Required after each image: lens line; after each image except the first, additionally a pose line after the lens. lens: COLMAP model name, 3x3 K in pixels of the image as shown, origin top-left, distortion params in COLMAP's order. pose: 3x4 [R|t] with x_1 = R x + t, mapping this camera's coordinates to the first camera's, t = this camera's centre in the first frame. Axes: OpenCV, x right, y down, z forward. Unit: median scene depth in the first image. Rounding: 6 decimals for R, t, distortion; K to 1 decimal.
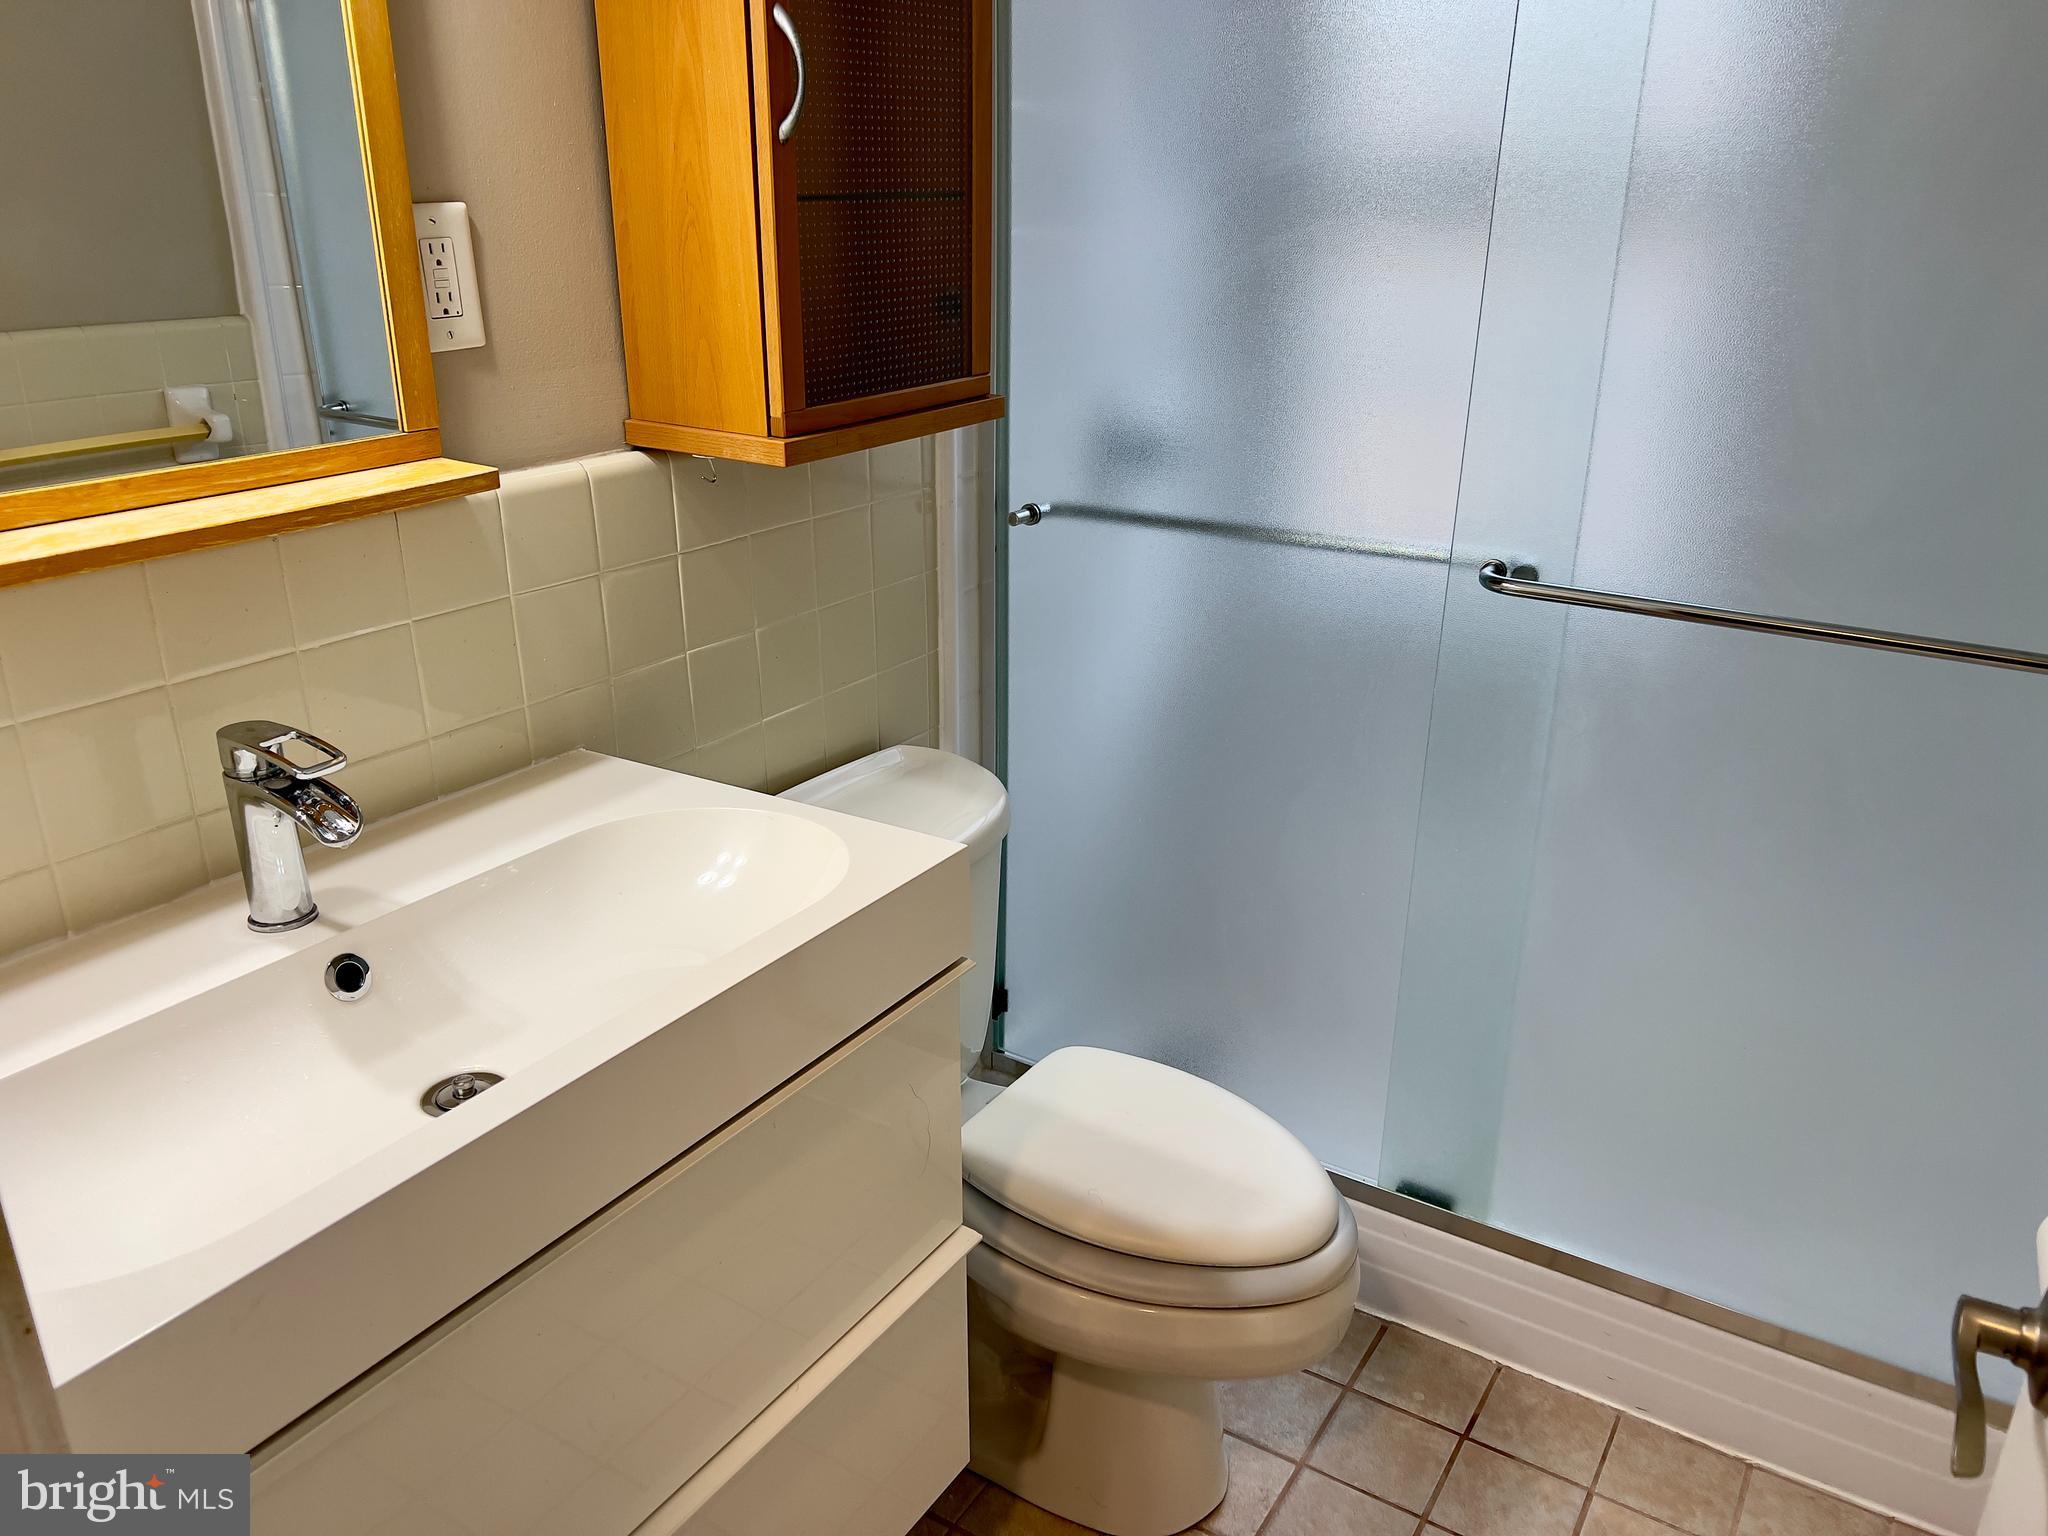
lens RADIAL K [[1546.1, 0, 1028.5], [0, 1546.1, 780.9], [0, 0, 1]] dist [0.090646, -0.097781]
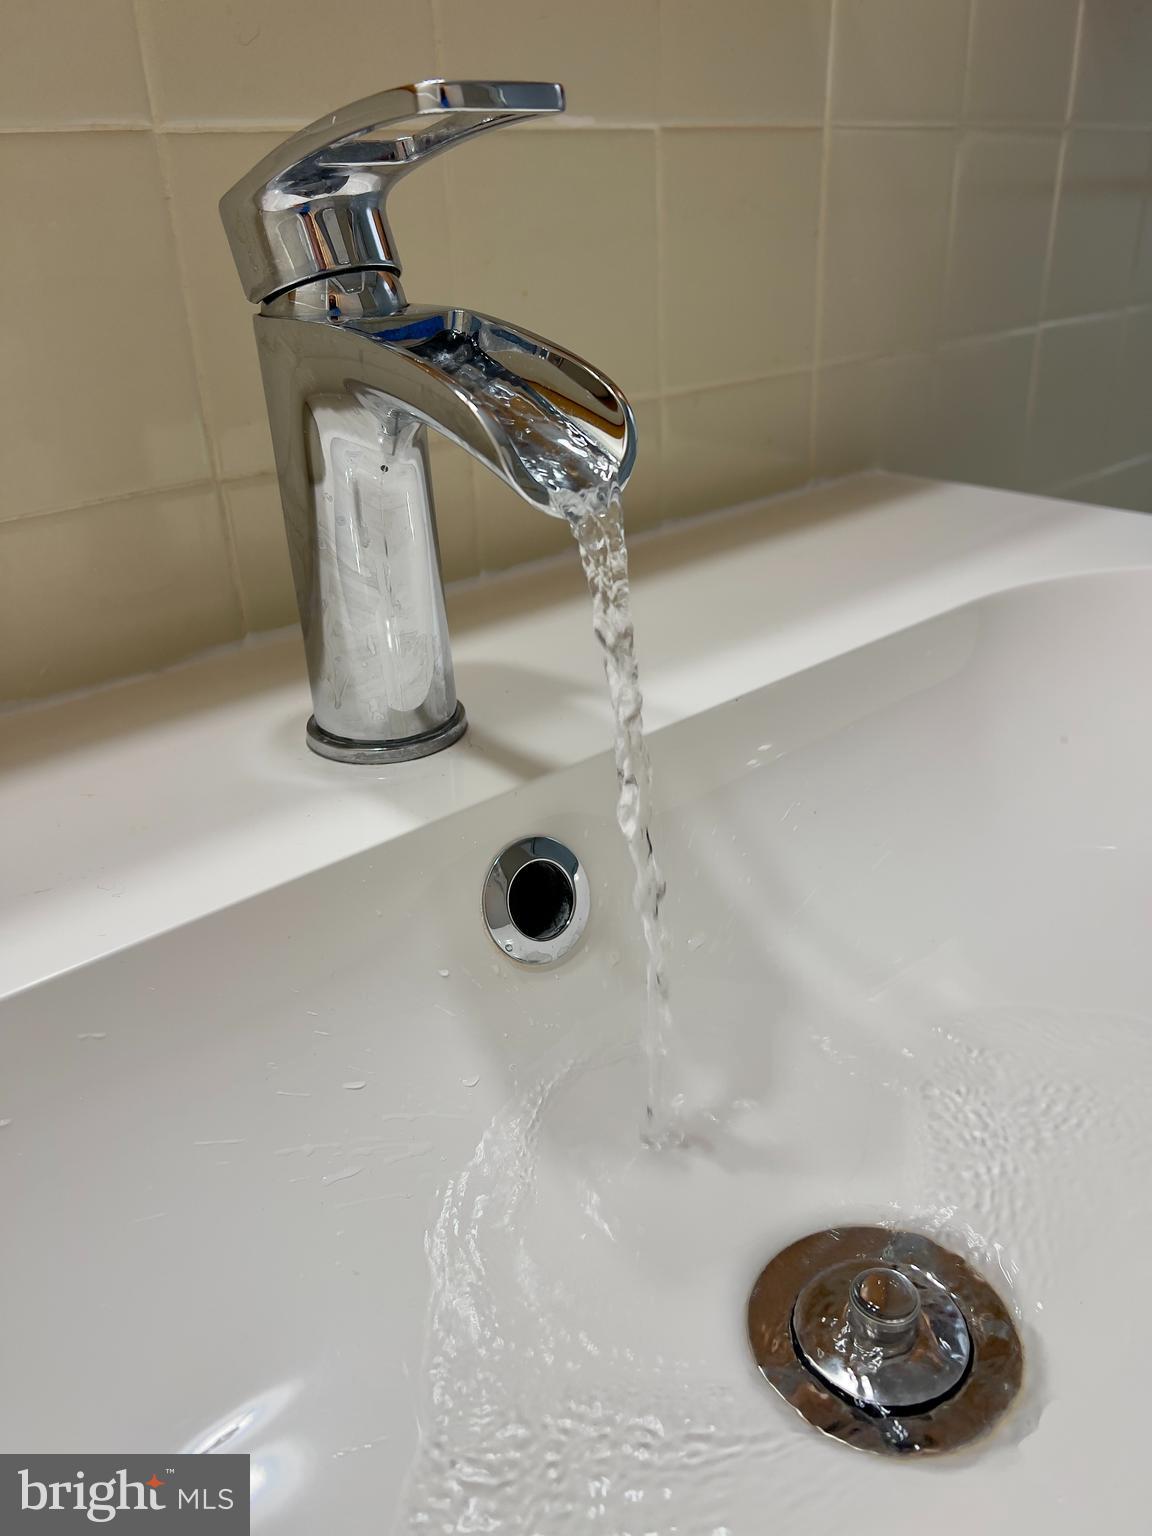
lens RADIAL K [[1159.6, 0, 576.0], [0, 1159.6, 768.0], [0, 0, 1]] dist [0.090646, -0.097781]
pose [[0.961408, 0.095446, -0.258040, -0.351923], [-0.071823, 0.992443, 0.099495, 0.064187], [0.265586, -0.077122, 0.960997, 0.729699]]
